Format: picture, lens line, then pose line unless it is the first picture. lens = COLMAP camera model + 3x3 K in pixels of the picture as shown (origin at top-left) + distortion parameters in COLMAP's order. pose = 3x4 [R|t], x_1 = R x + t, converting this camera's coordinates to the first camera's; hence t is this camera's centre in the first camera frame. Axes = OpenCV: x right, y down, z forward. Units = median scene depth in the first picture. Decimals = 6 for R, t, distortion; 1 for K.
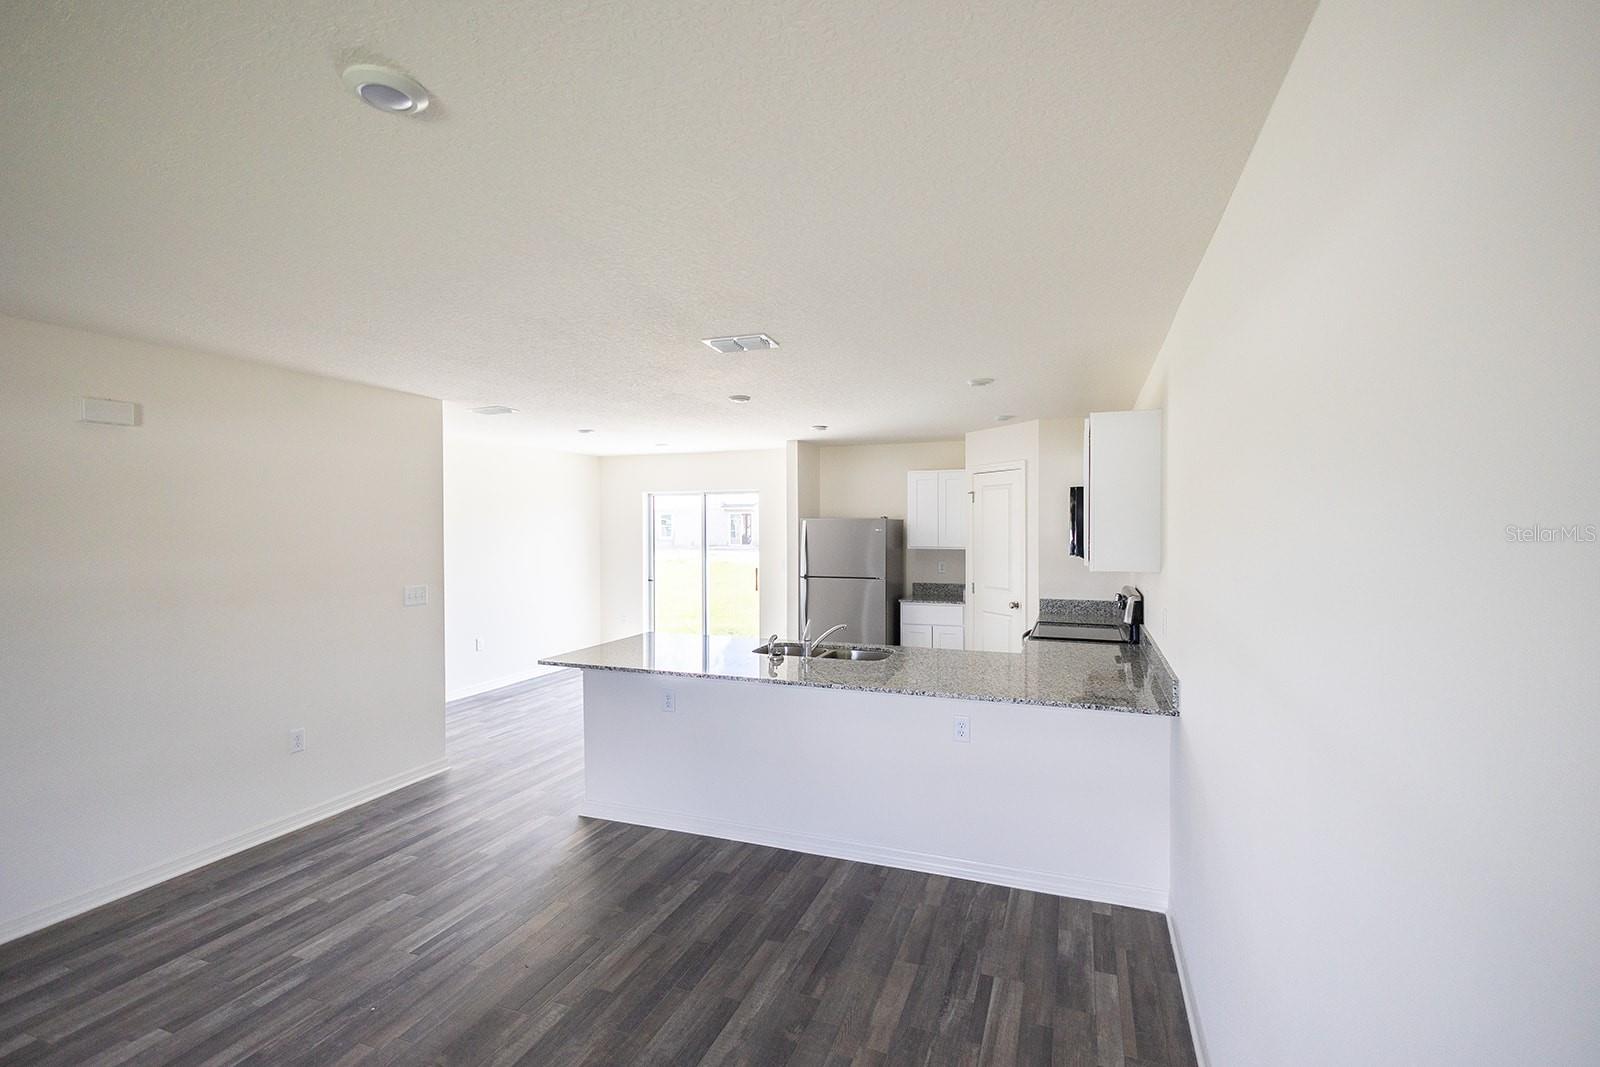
lens RADIAL K [[730.7, 0, 808.2], [0, 730.7, 533.6], [0, 0, 1]] dist [0.002306, 0.000206]
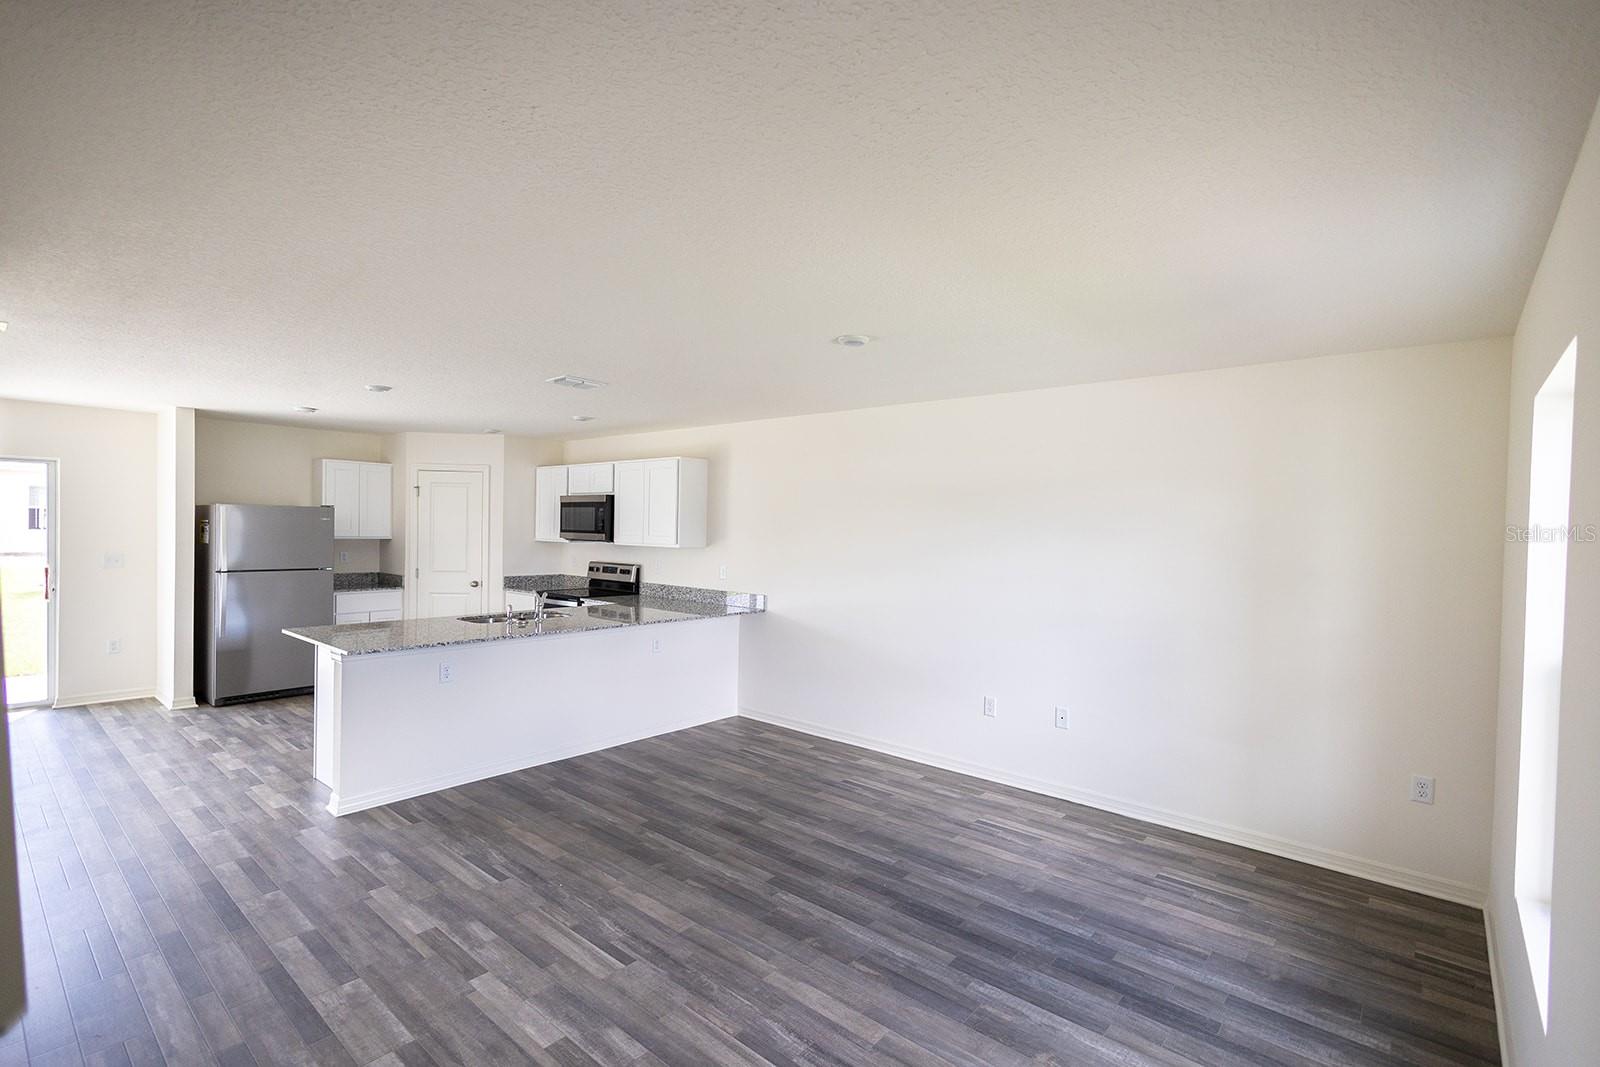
lens RADIAL K [[730.7, 0, 808.2], [0, 730.7, 533.6], [0, 0, 1]] dist [0.002306, 0.000206]
pose [[0.344660, -0.000743, 0.938727, -1.220171], [-0.009986, 0.999940, 0.004458, 0.006757], [-0.938675, -0.010910, 0.344632, 0.119633]]
